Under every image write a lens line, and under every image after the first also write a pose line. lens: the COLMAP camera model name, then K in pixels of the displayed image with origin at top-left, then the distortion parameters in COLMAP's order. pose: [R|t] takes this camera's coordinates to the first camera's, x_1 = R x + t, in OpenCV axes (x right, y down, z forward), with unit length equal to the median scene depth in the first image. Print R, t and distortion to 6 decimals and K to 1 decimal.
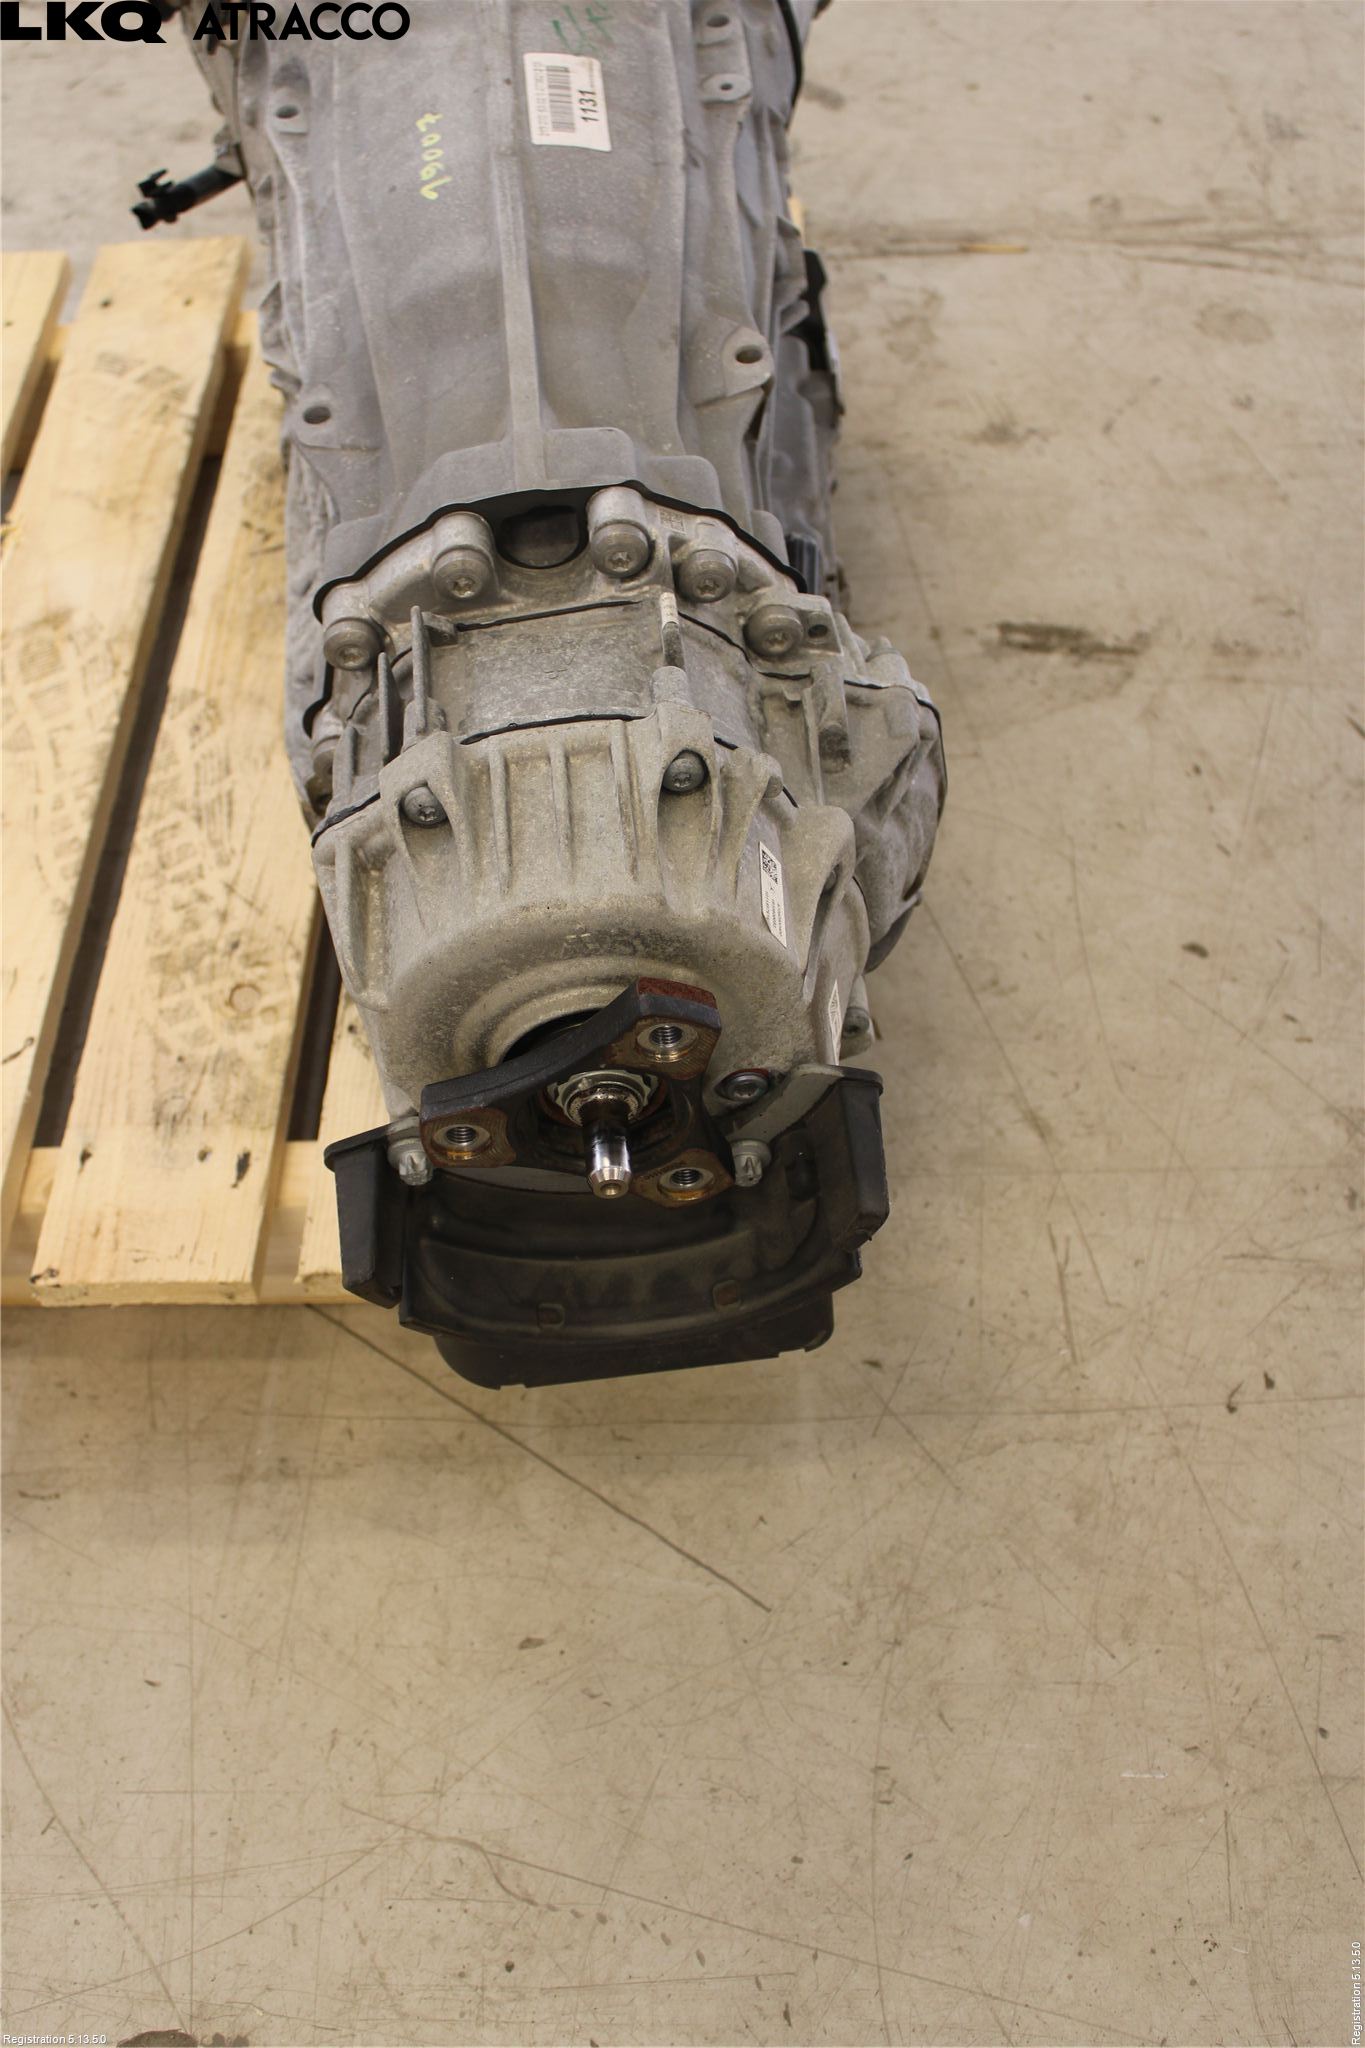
lens RADIAL K [[2182.6, 0, 682.9], [0, 2182.6, 1019.7], [0, 0, 1]] dist [-0.069852, 0.000000]
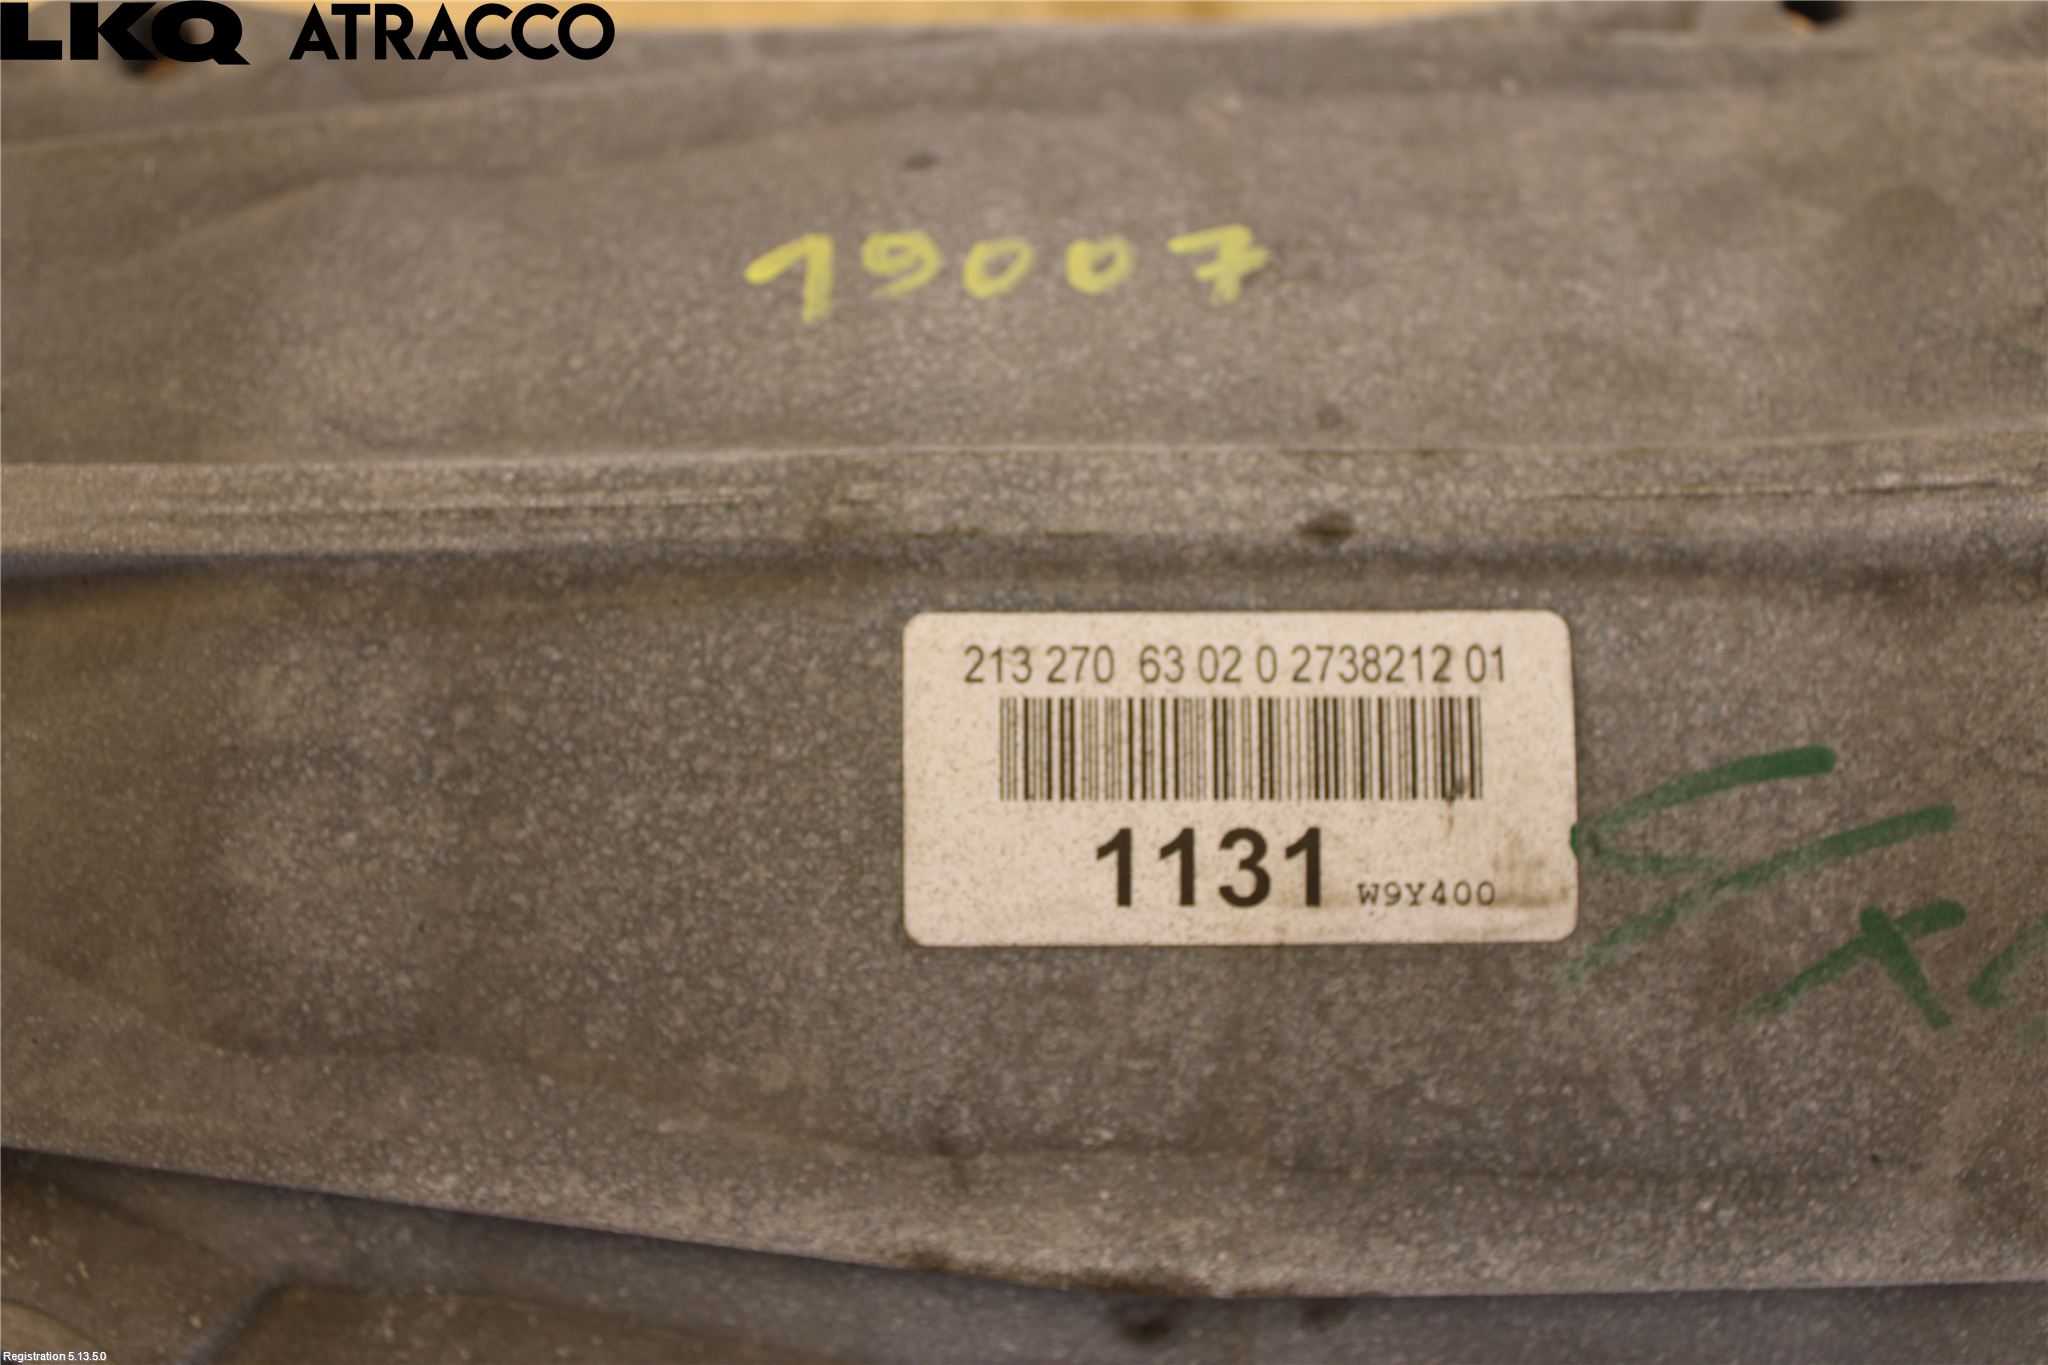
lens RADIAL K [[2182.6, 0, 1022.2], [0, 2182.6, 677.2], [0, 0, 1]] dist [-0.069852, 0.000000]
pose [[-0.094242, 0.961696, -0.257411, -0.000581], [-0.831639, 0.066085, 0.551370, -0.484601], [0.547261, 0.266035, 0.793556, 0.714676]]
